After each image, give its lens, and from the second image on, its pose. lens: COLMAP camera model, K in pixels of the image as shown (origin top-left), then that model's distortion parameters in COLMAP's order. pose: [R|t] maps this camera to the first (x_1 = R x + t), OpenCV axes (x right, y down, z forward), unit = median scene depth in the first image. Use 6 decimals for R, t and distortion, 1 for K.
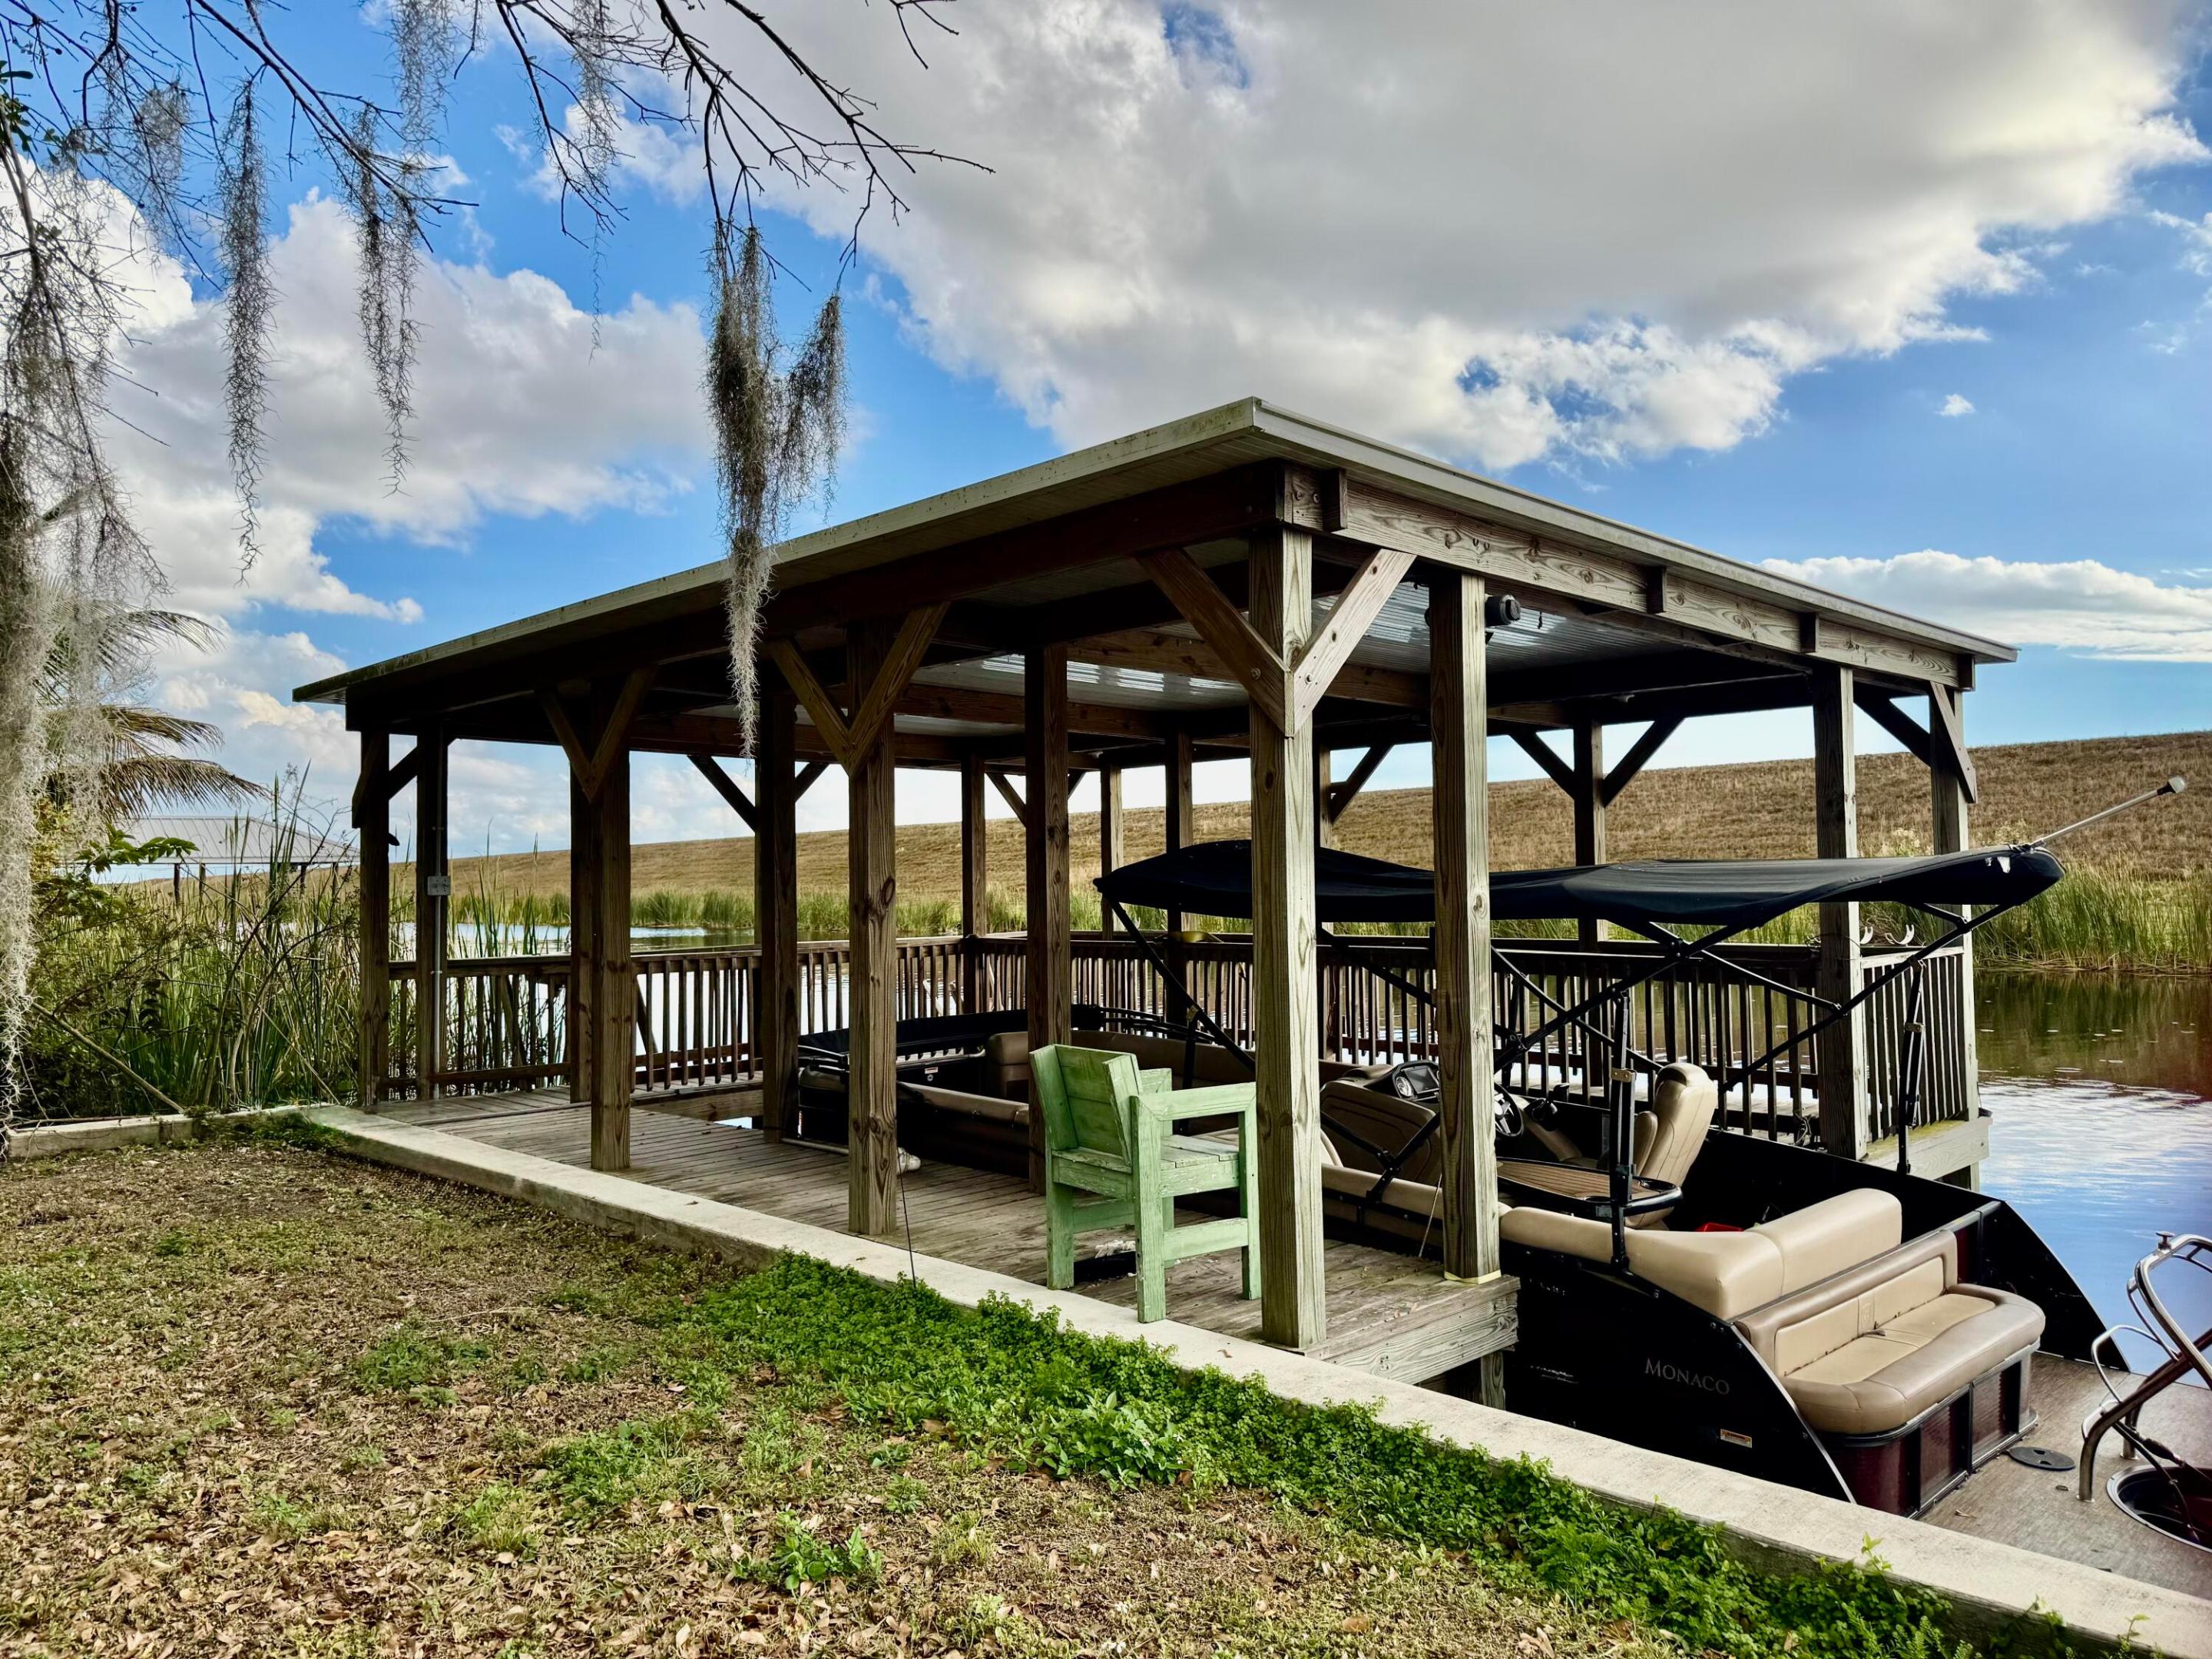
lens RADIAL K [[1545.5, 0, 1106.0], [0, 1545.5, 829.5], [0, 0, 1]] dist [0.070446, 0.000237]
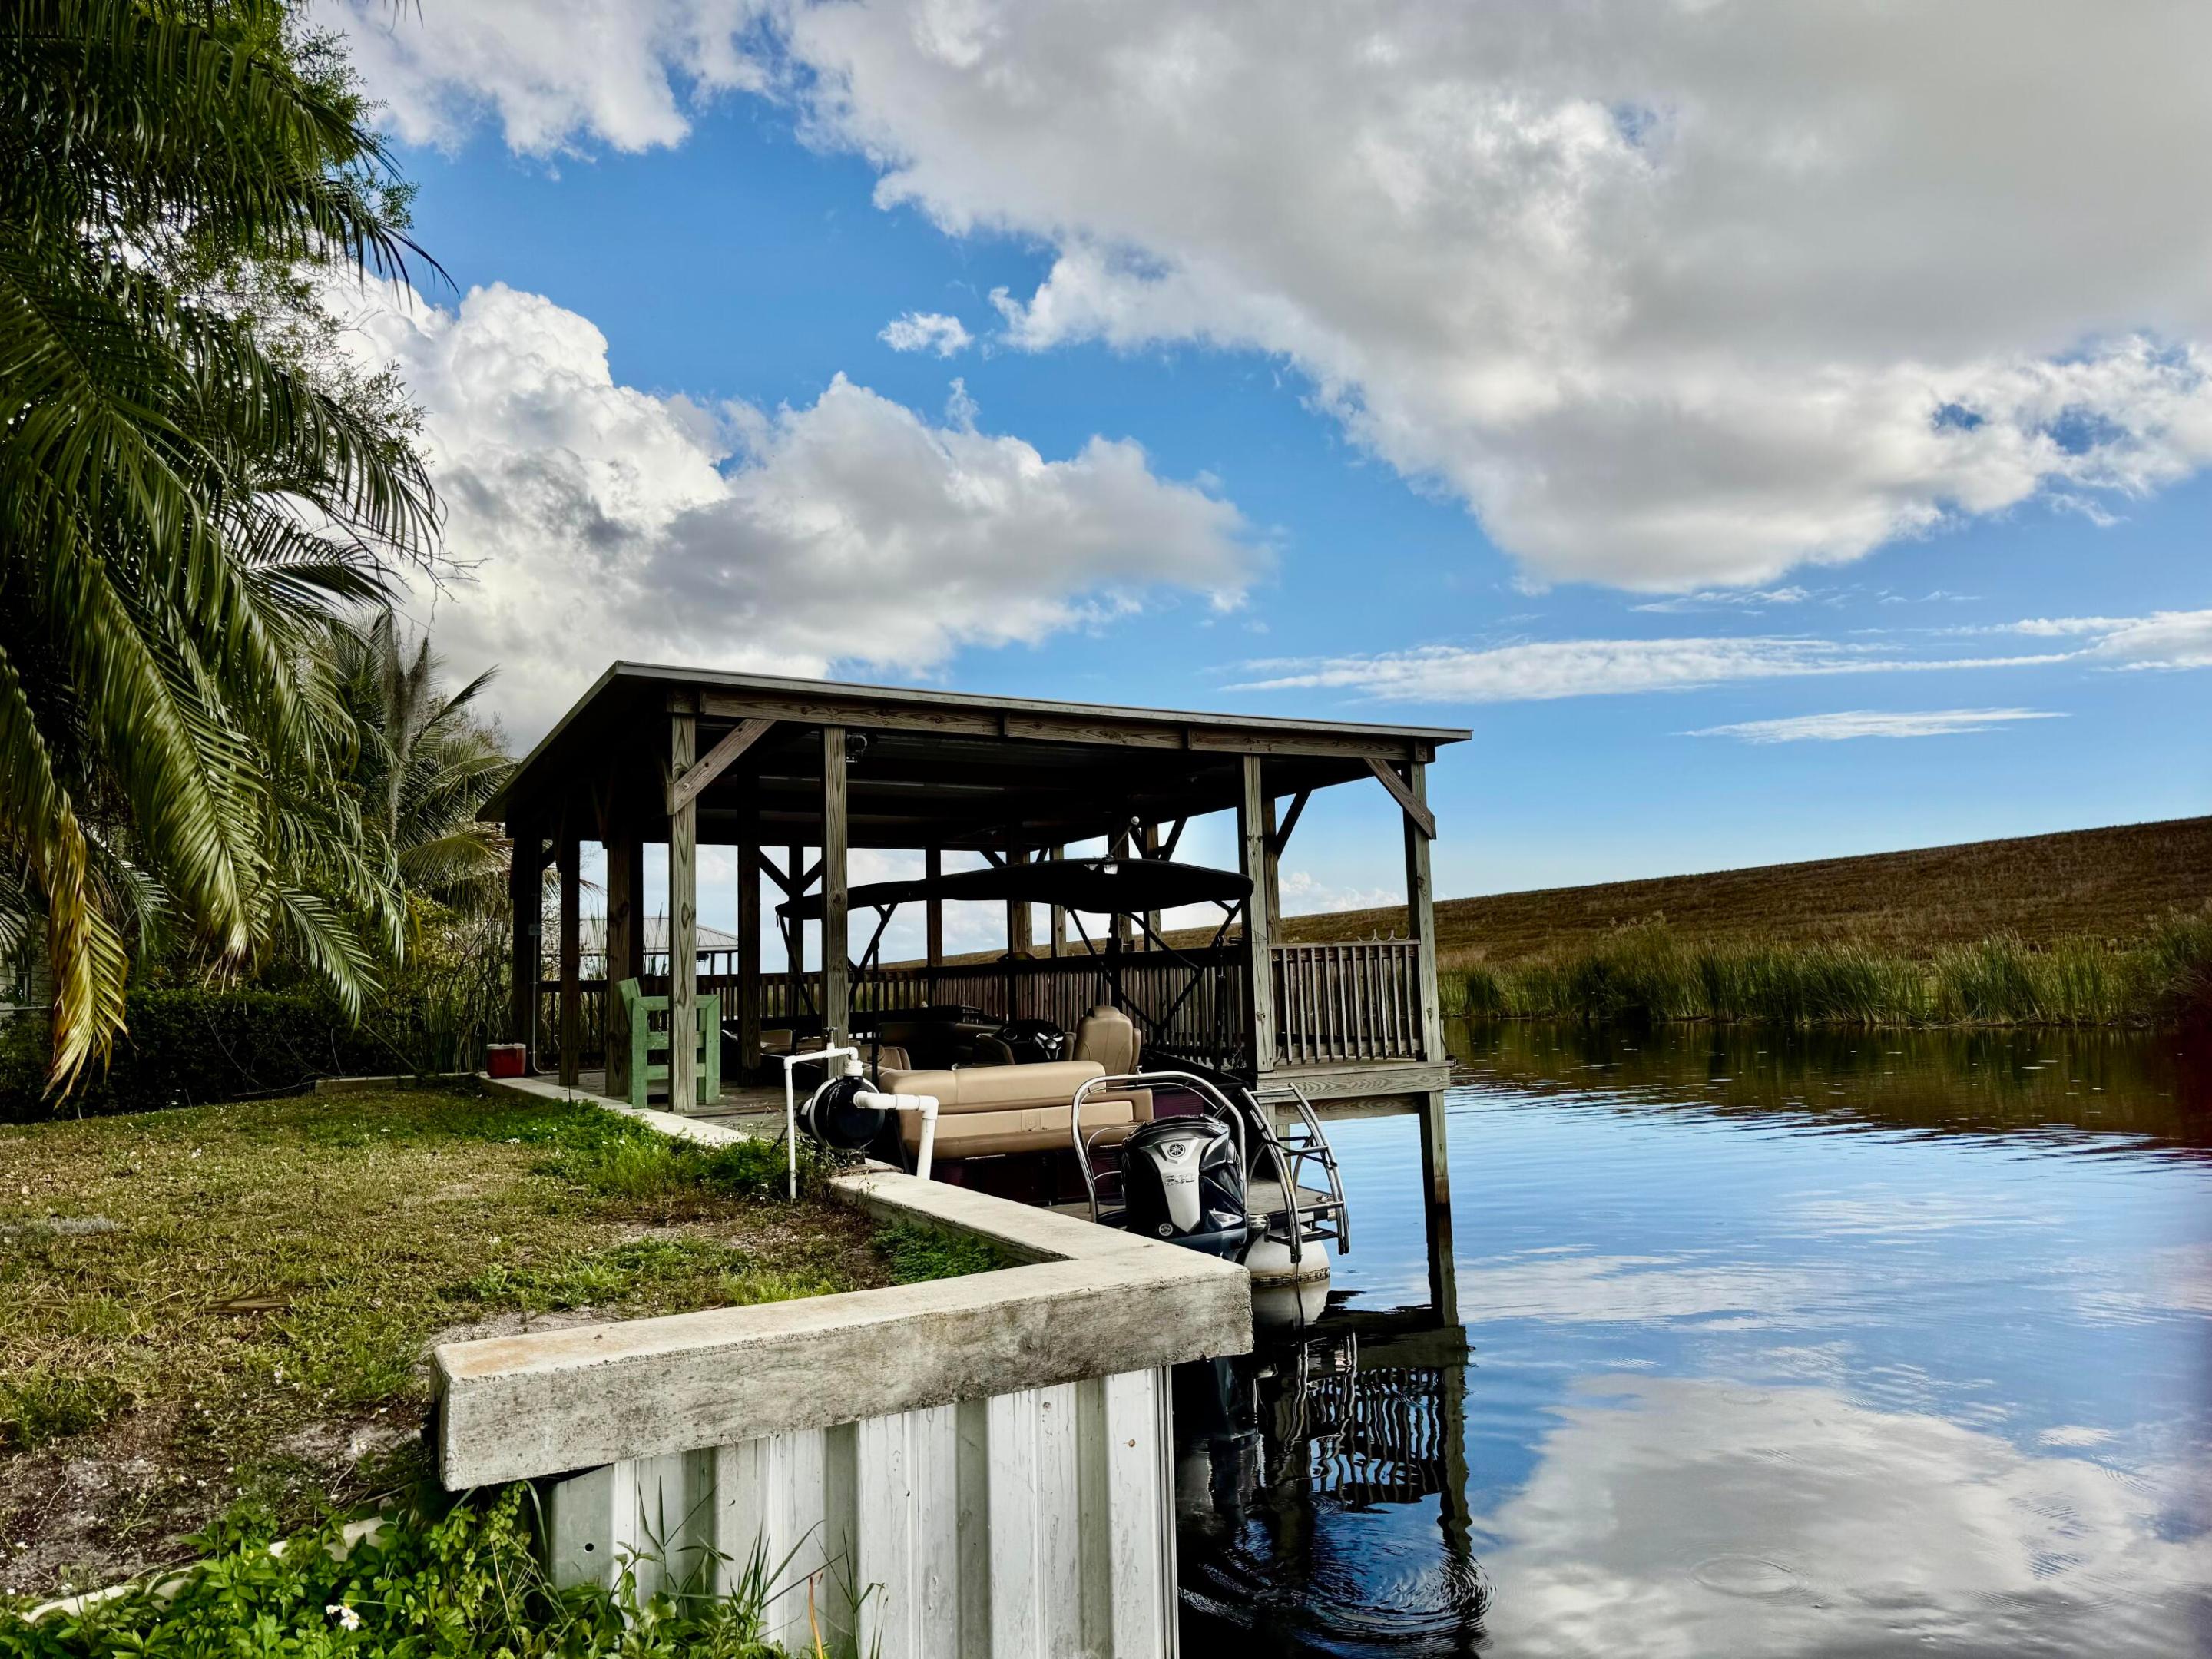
lens RADIAL K [[1511.7, 0, 1106.0], [0, 1511.7, 829.5], [0, 0, 1]] dist [0.045100, 0.000857]
pose [[0.958820, -0.043181, -0.280713, 0.773620], [0.025908, 0.997552, -0.064956, 0.065060], [0.282830, 0.055008, 0.957591, -0.483123]]
